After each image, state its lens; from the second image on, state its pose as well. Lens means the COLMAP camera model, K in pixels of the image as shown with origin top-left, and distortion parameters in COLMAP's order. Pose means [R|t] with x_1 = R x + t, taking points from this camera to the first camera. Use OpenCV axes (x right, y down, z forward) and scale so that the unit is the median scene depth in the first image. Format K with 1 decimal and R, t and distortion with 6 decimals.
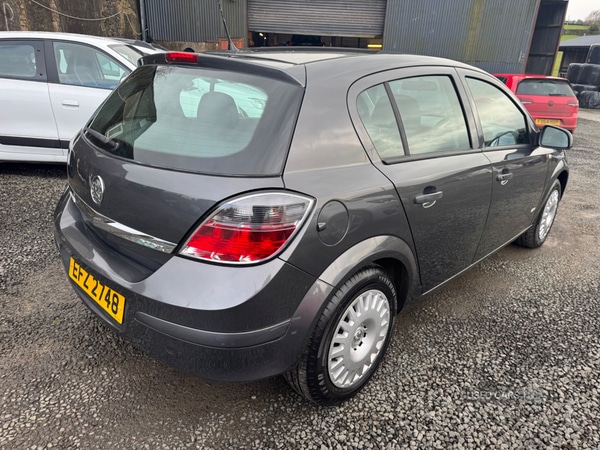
lens RADIAL K [[408.8, 0, 300.0], [0, 408.8, 225.0], [0, 0, 1]] dist [0.024691, -0.021769]
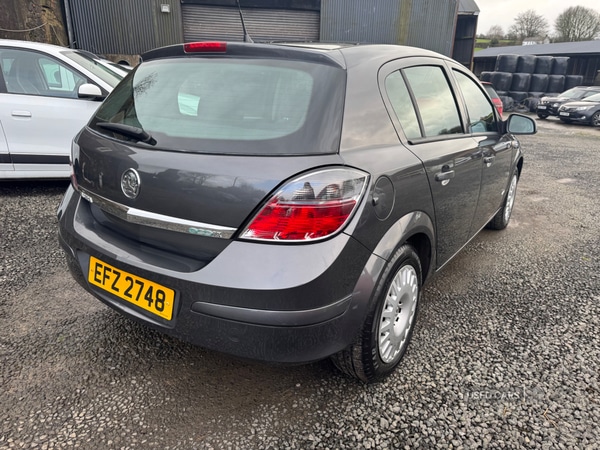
lens RADIAL K [[408.8, 0, 300.0], [0, 408.8, 225.0], [0, 0, 1]] dist [0.024691, -0.021769]
pose [[0.985983, -0.072703, 0.150170, -0.231201], [0.077244, 0.996708, -0.024620, 0.058497], [-0.147886, 0.035874, 0.988354, 0.003700]]
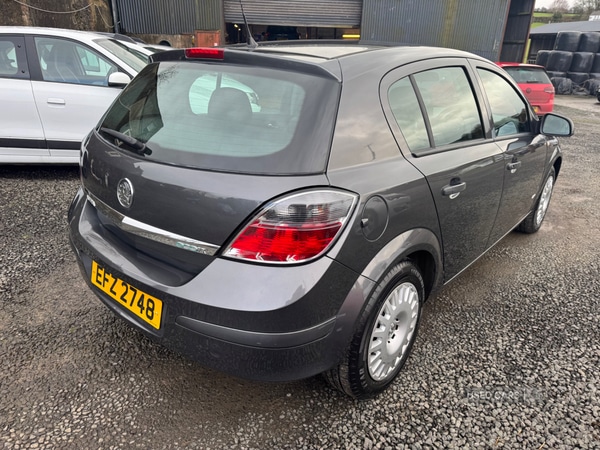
lens RADIAL K [[408.8, 0, 300.0], [0, 408.8, 225.0], [0, 0, 1]] dist [0.024691, -0.021769]
pose [[0.997803, -0.038453, 0.053942, -0.124330], [0.037422, 0.999099, 0.020008, -0.012583], [-0.054663, -0.017945, 0.998344, 0.008674]]
